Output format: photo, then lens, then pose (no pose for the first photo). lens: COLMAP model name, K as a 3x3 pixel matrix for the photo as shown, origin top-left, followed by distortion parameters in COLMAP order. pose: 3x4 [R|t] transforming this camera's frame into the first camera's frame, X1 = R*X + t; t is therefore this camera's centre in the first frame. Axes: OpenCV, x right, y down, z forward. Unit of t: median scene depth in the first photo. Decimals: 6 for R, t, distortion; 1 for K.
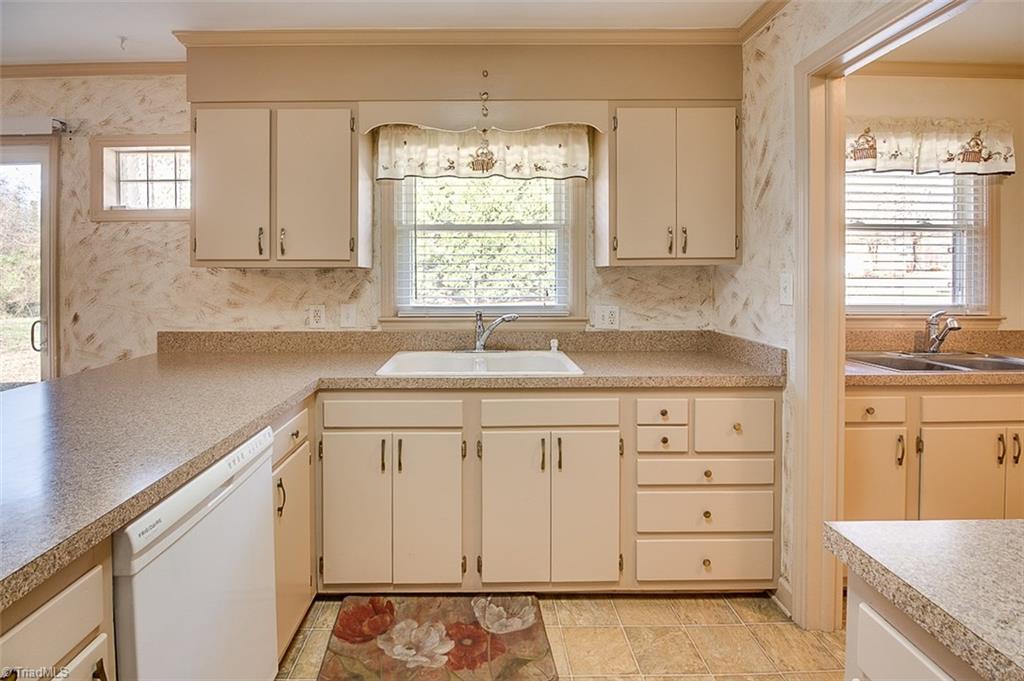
lens RADIAL K [[492.1, 0, 493.7], [0, 492.1, 275.9], [0, 0, 1]] dist [0.003673, -0.003047]
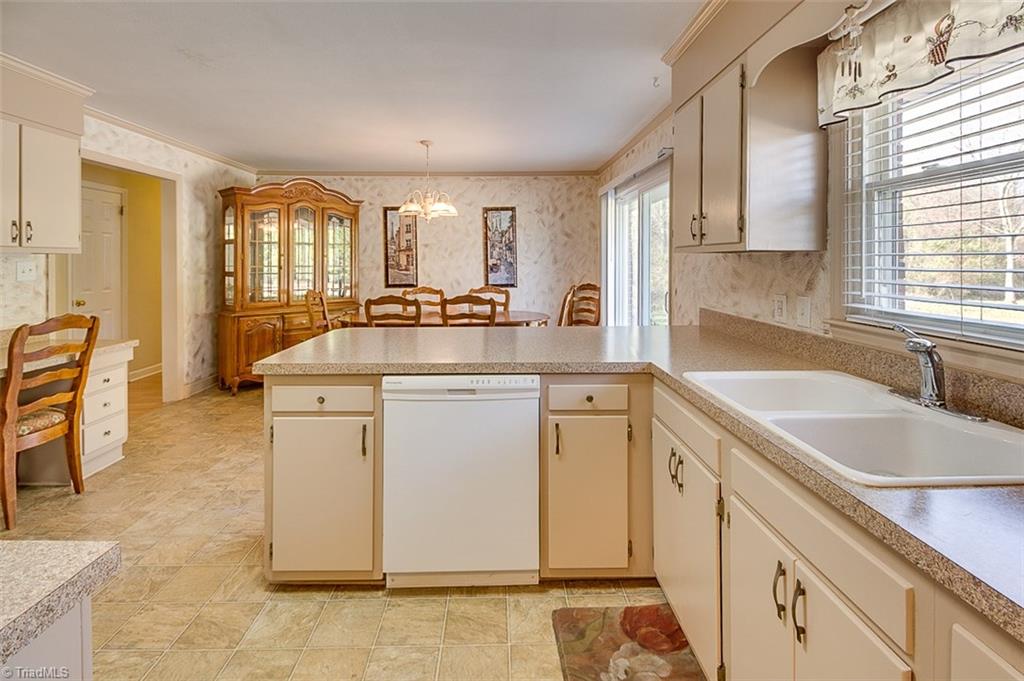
lens RADIAL K [[492.1, 0, 519.2], [0, 492.1, 263.4], [0, 0, 1]] dist [0.003673, -0.003047]
pose [[-0.015134, 0.007643, -0.999856, 0.686893], [-0.014817, 0.999859, 0.007867, 0.005436], [0.999776, 0.014934, -0.015019, 0.764492]]
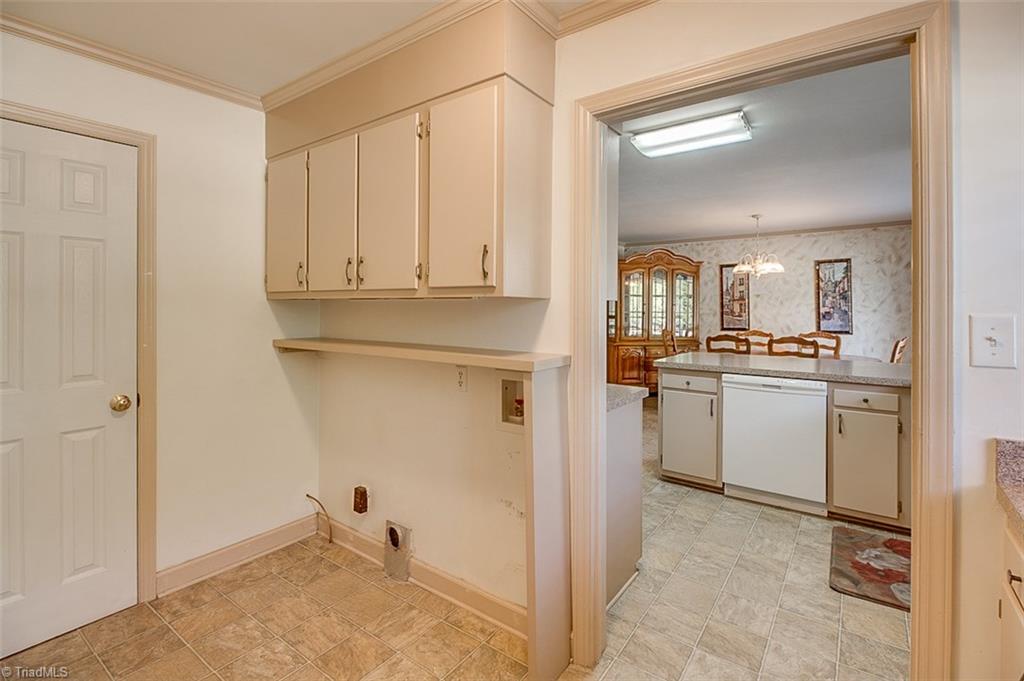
lens RADIAL K [[492.1, 0, 505.9], [0, 492.1, 305.8], [0, 0, 1]] dist [0.003673, -0.003047]
pose [[-0.634817, -0.001939, -0.772660, 1.629011], [-0.013738, 0.999867, 0.008779, -0.006737], [0.772541, 0.016188, -0.634759, 1.013362]]
